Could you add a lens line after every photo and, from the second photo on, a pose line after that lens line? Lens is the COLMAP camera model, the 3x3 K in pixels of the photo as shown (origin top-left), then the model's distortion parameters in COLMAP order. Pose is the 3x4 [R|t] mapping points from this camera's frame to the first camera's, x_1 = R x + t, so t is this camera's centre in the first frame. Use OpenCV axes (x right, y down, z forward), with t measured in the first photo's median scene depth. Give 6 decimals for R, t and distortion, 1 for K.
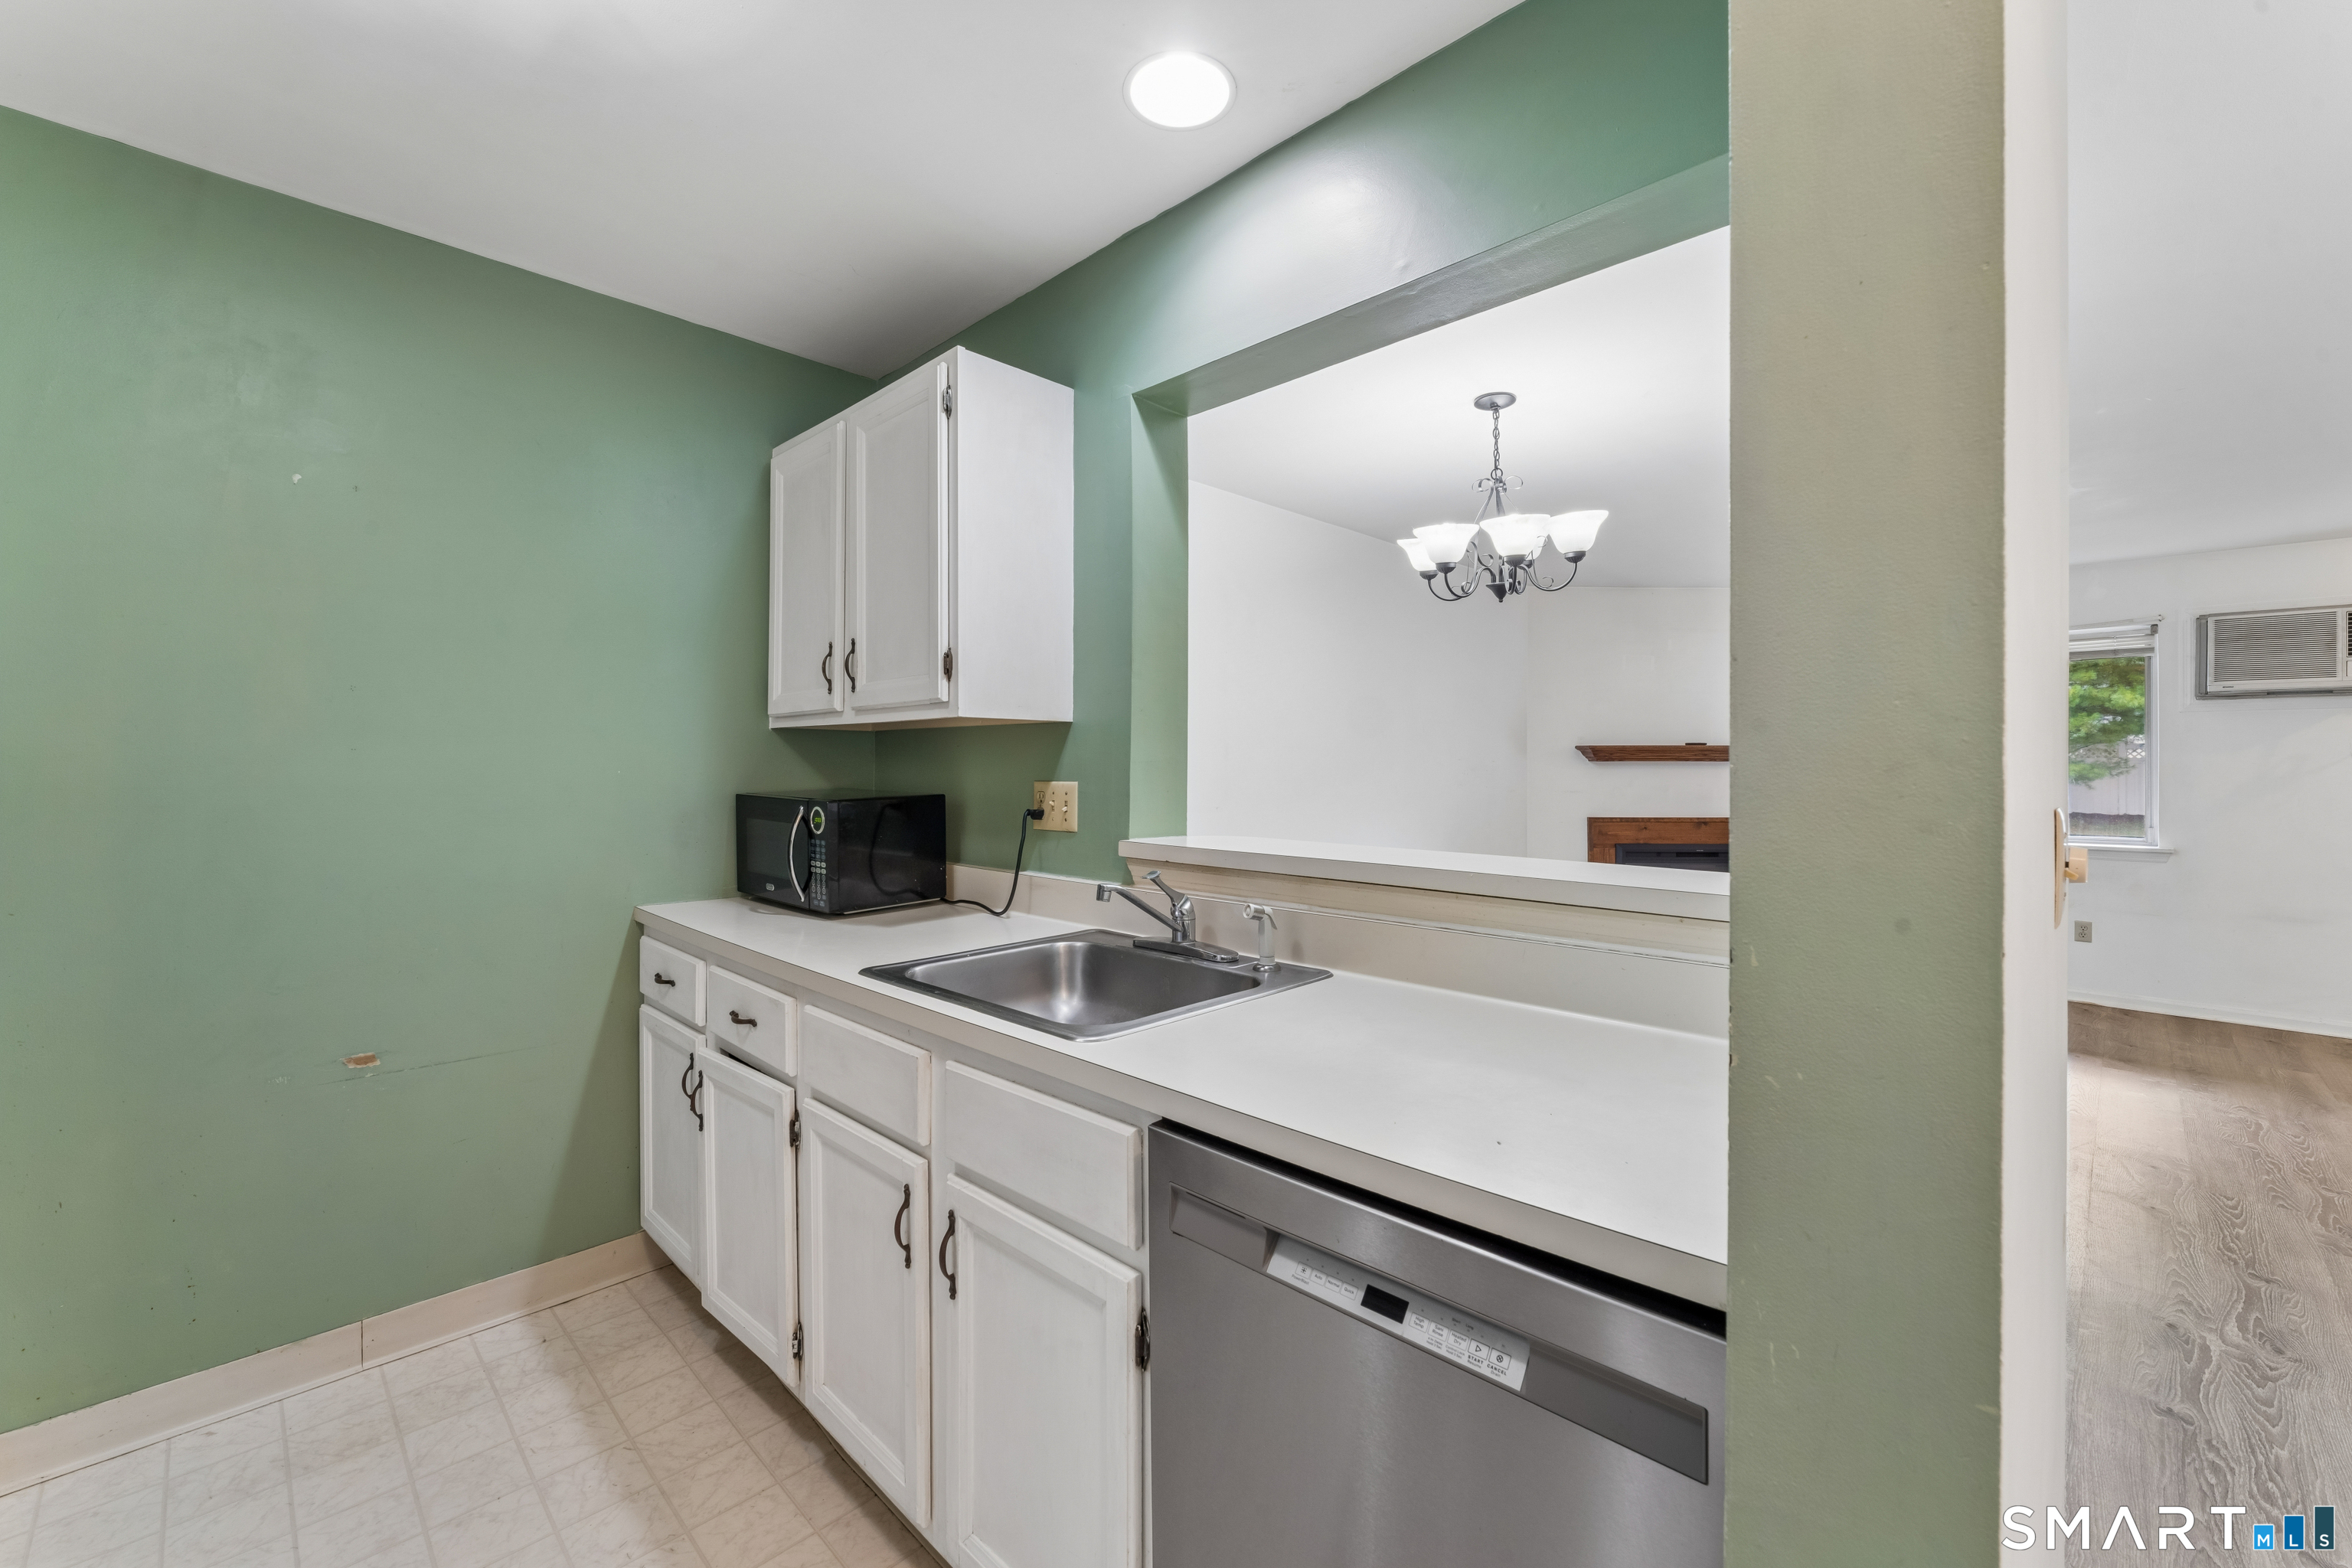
lens RADIAL K [[948.7, 0, 1198.2], [0, 948.7, 779.9], [0, 0, 1]] dist [-0.002826, -0.000550]
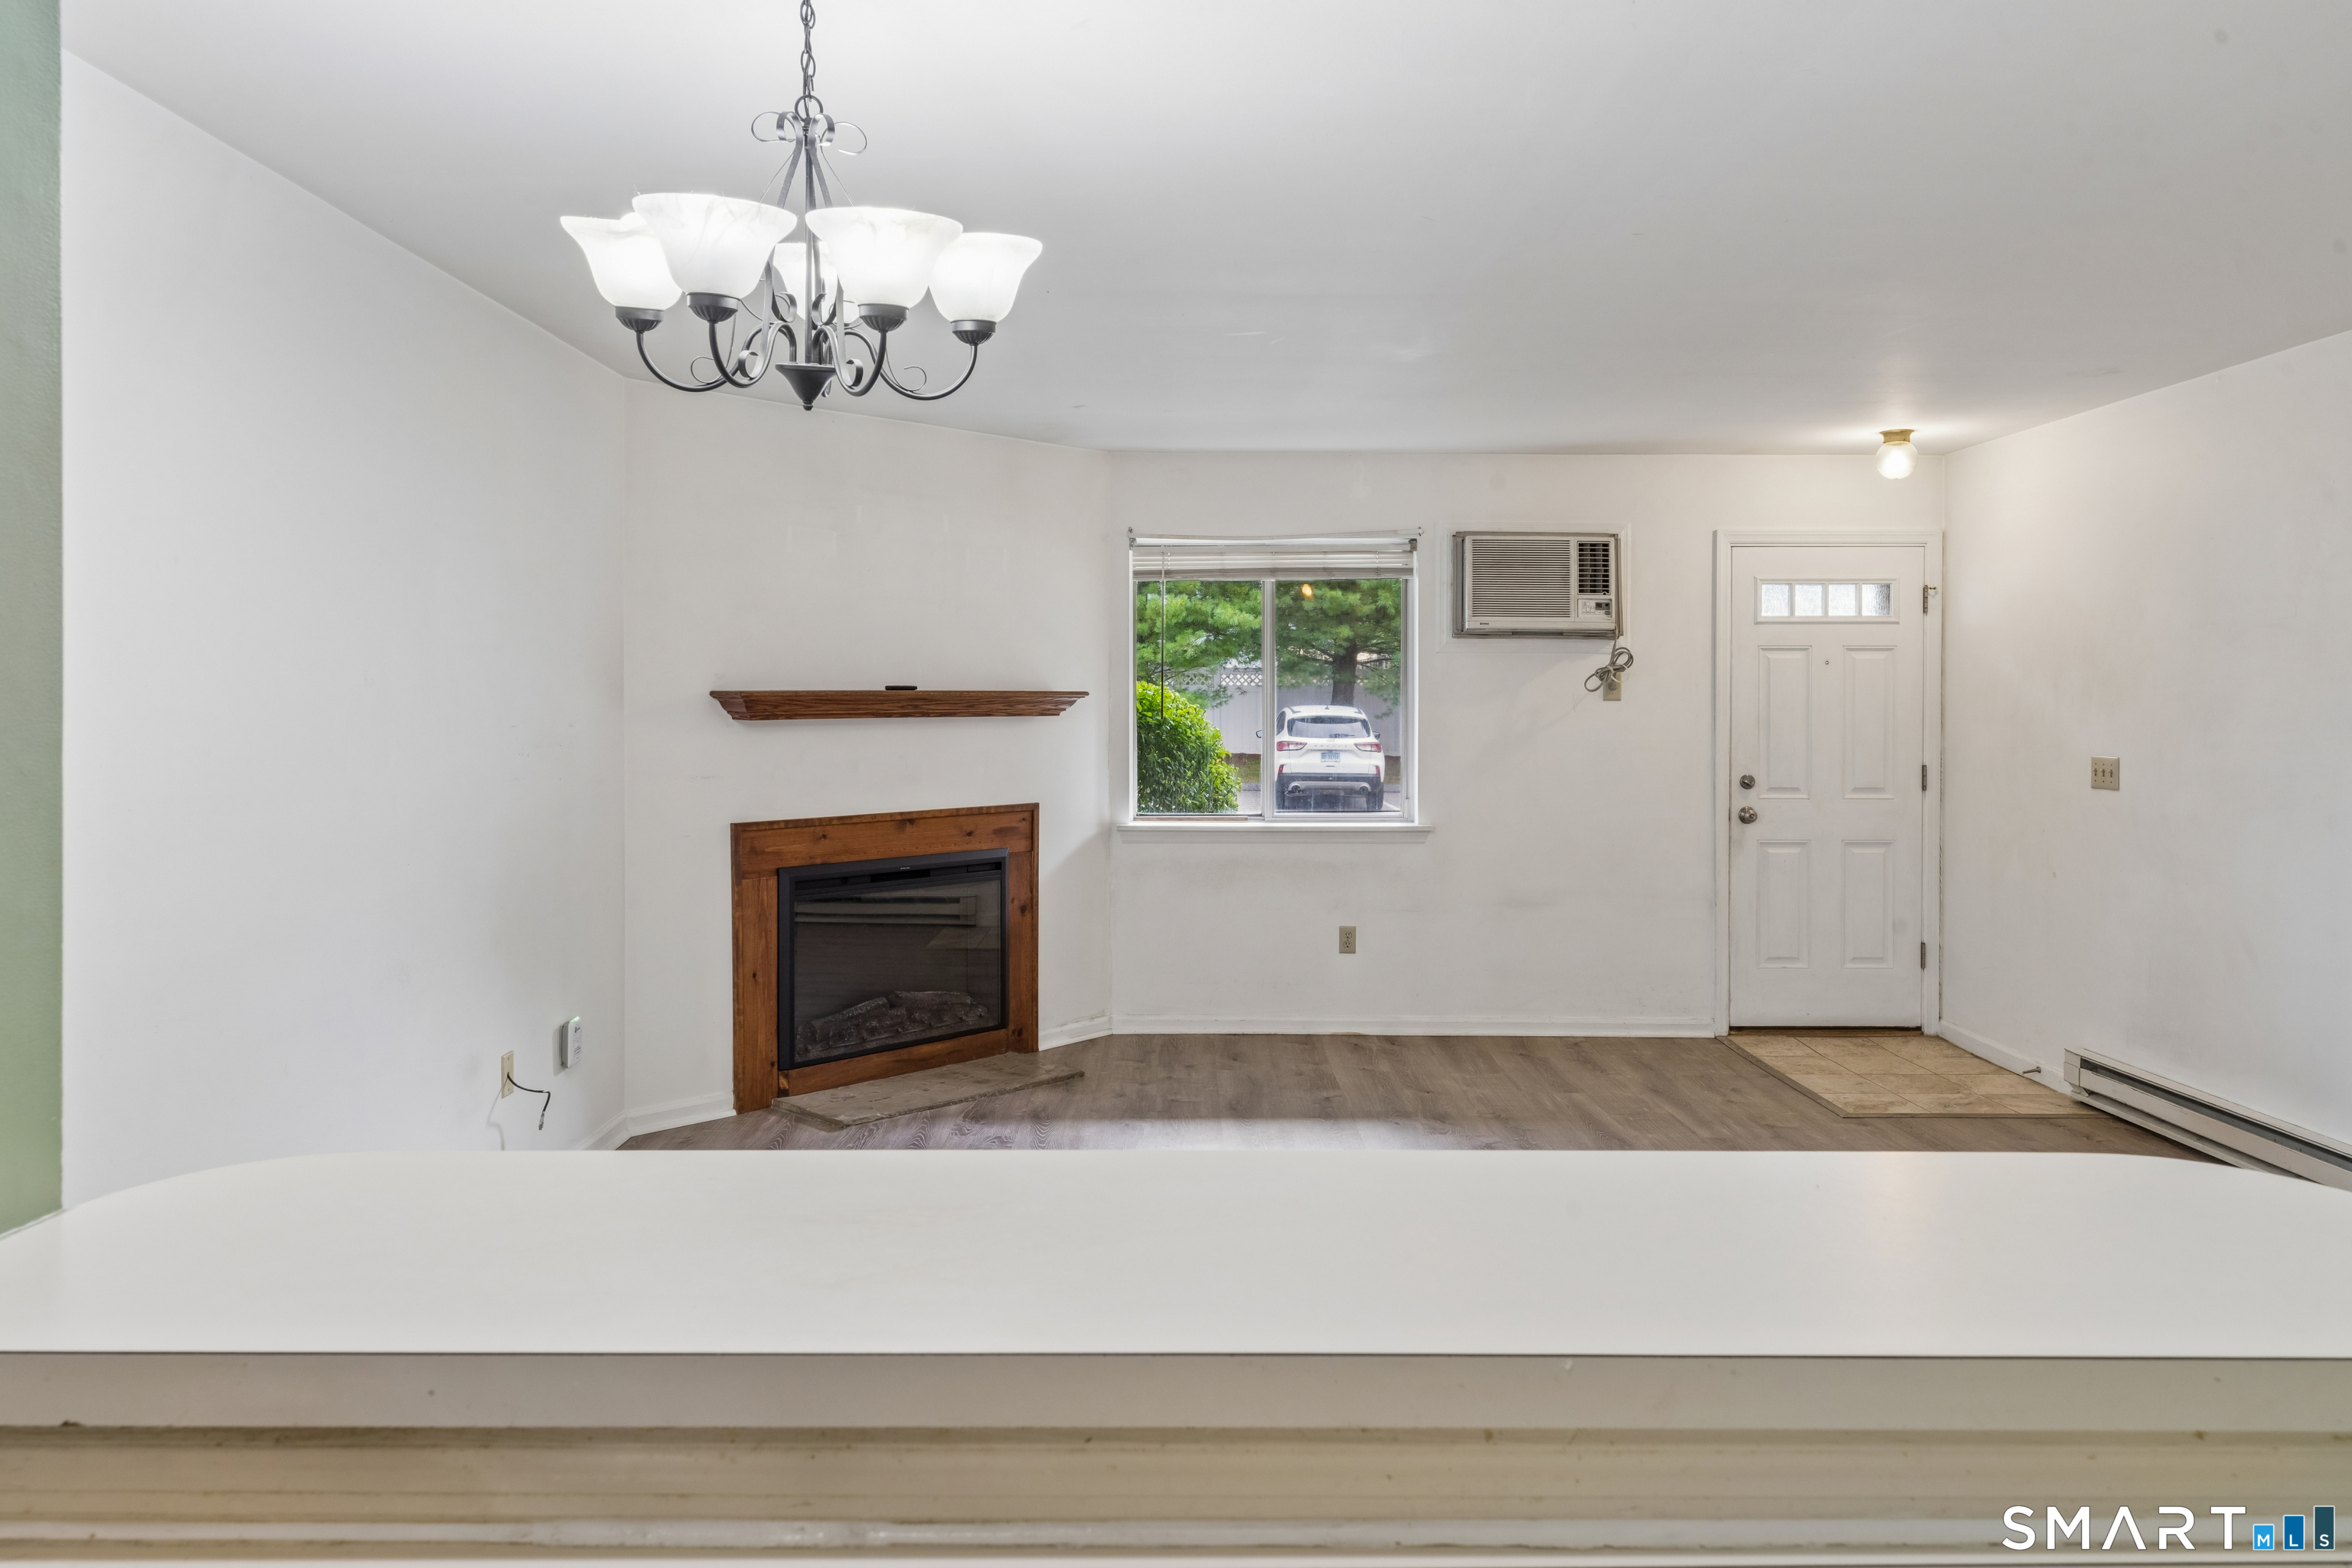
lens RADIAL K [[1573.8, 0, 1188.3], [0, 1573.8, 717.3], [0, 0, 1]] dist [0.000454, 0.000185]
pose [[0.710290, -0.011030, 0.703823, -0.034981], [0.007615, 0.999939, 0.007986, -0.028322], [-0.703868, -0.000312, 0.710331, 0.202824]]
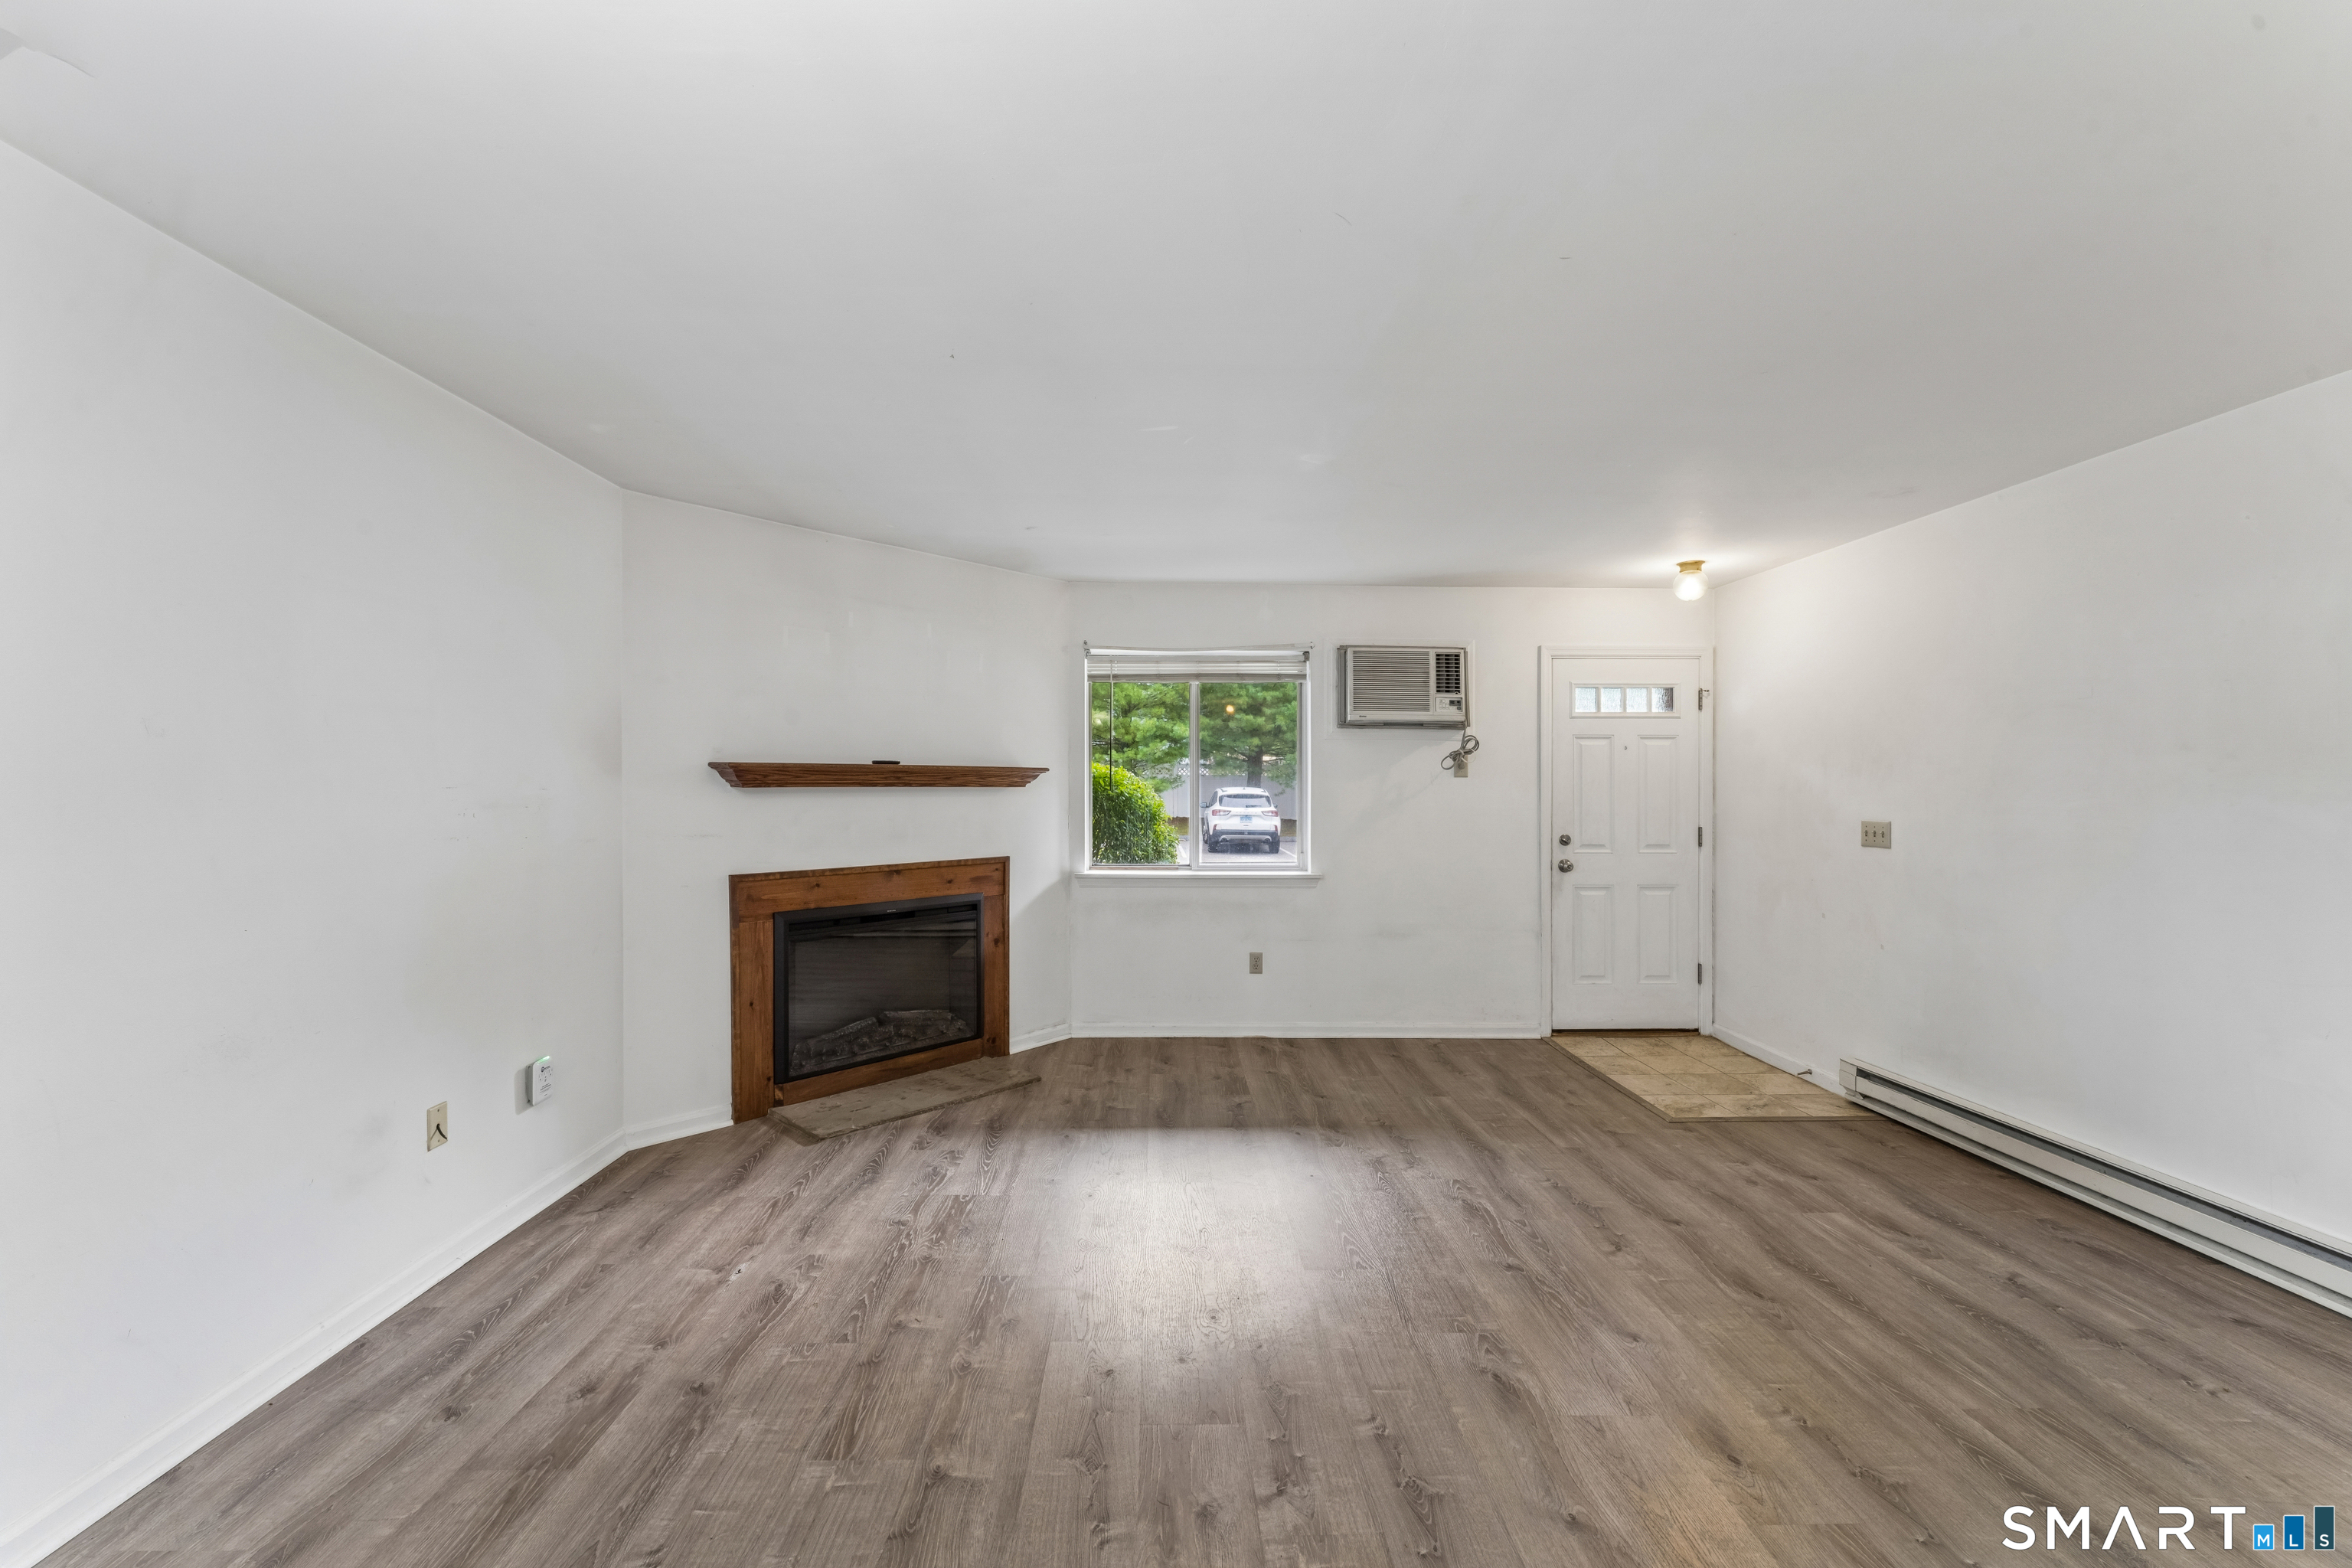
lens RADIAL K [[915.8, 0, 1167.7], [0, 915.8, 786.9], [0, 0, 1]] dist [-0.019792, -0.000071]
pose [[0.707672, -0.002306, 0.706537, 0.208440], [0.005547, 0.999982, -0.002292, -0.018121], [-0.706519, 0.005541, 0.707672, 0.402978]]
